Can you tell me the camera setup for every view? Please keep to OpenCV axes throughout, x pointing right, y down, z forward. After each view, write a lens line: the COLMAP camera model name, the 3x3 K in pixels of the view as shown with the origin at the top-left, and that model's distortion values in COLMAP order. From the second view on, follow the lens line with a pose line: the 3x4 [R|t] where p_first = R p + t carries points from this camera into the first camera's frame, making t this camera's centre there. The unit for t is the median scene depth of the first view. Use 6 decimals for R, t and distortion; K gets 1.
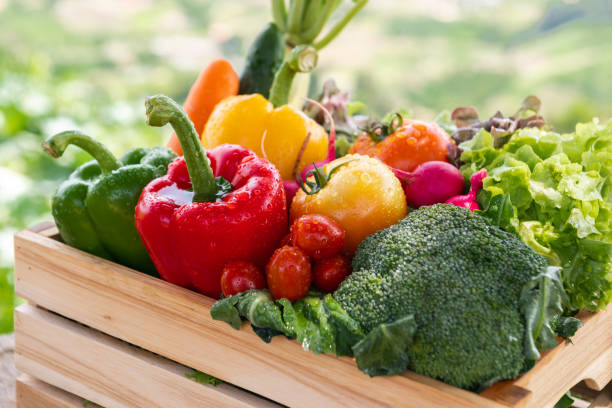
lens RADIAL K [[1204.6, 0, 306.0], [0, 1204.6, 188.3], [0, 0, 1]] dist [0.015012, 0.000000]
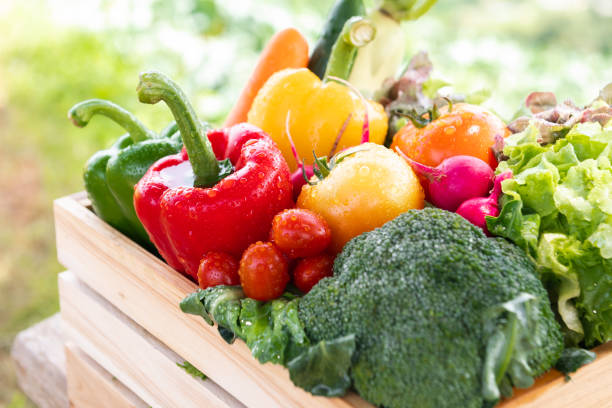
lens RADIAL K [[1204.6, 0, 309.1], [0, 1204.6, 204.7], [0, 0, 1]] dist [0.015012, 0.000000]
pose [[0.955468, 0.073347, -0.285832, 0.268975], [-0.054932, 0.995896, 0.071930, -0.046715], [0.289935, -0.053026, 0.955576, 0.126656]]
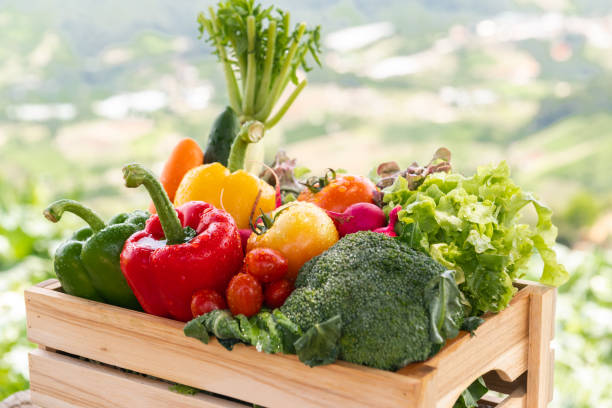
lens RADIAL K [[1204.6, 0, 300.2], [0, 1204.6, 202.2], [0, 0, 1]] dist [0.015012, 0.000000]
pose [[0.997361, -0.072232, -0.007319, 0.057514], [0.071390, 0.994054, -0.082220, 0.078388], [0.013215, 0.081480, 0.996587, -0.244584]]
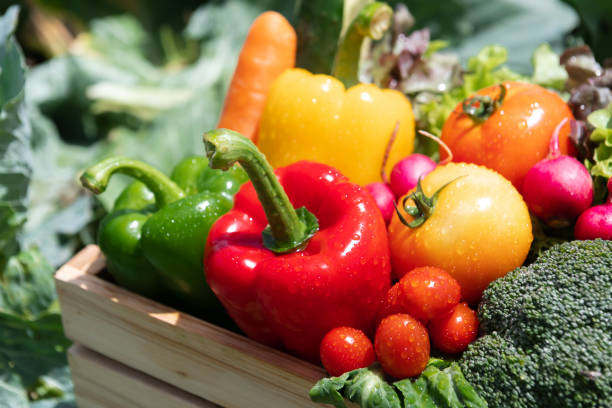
lens RADIAL K [[1204.6, 0, 301.4], [0, 1204.6, 203.9], [0, 0, 1]] dist [0.015012, 0.000000]
pose [[0.994973, -0.097781, -0.021619, -0.054346], [0.100125, 0.967228, 0.233335, -0.209726], [-0.001905, -0.234327, 0.972156, 0.219128]]
